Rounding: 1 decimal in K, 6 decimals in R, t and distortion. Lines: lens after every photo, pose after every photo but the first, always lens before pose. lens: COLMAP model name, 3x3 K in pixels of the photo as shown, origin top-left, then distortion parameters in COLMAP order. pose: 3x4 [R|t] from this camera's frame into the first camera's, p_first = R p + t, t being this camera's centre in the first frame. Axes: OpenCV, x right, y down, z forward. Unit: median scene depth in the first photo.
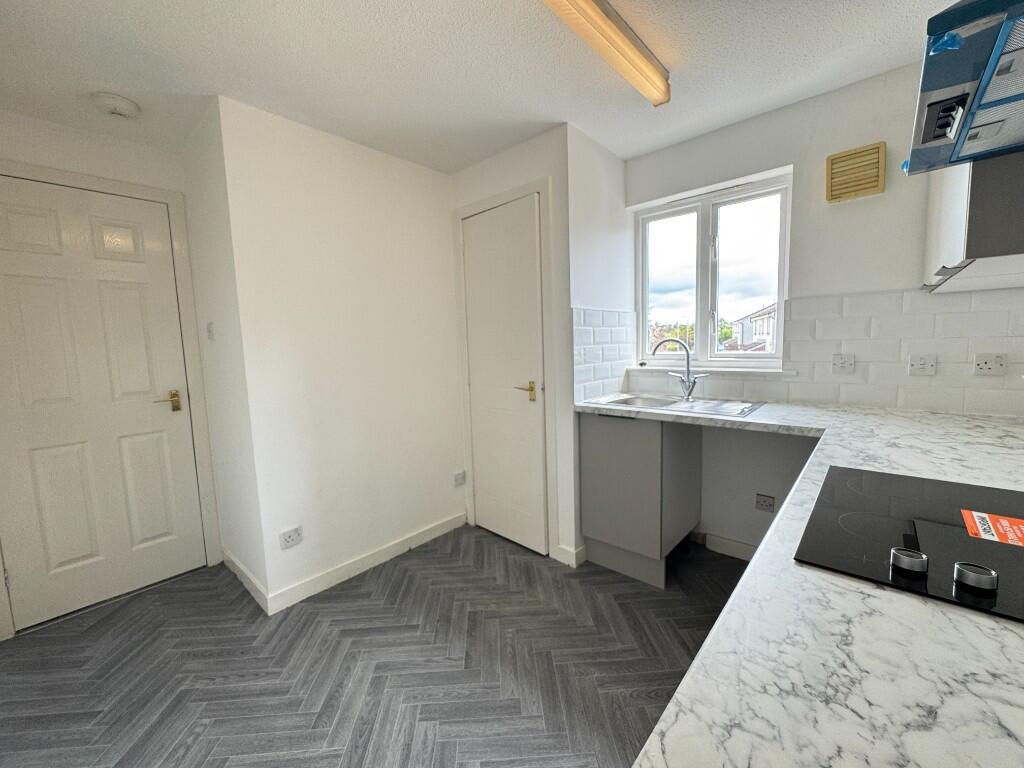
lens RADIAL K [[410.1, 0, 512.0], [0, 410.1, 383.6], [0, 0, 1]] dist [-0.001516, -0.000185]
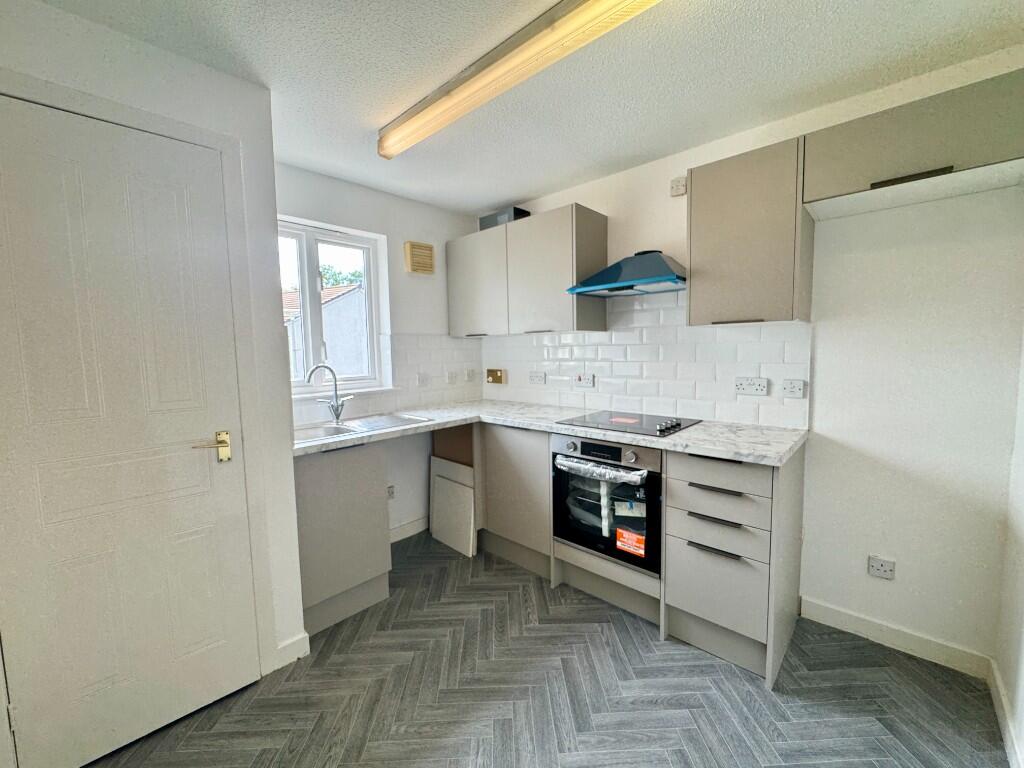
lens RADIAL K [[410.1, 0, 512.6], [0, 410.1, 383.3], [0, 0, 1]] dist [-0.001516, -0.000185]
pose [[0.033901, -0.050501, 0.998148, -0.735781], [0.127517, 0.990778, 0.045797, -0.064425], [-0.991257, 0.125729, 0.040028, 0.640482]]
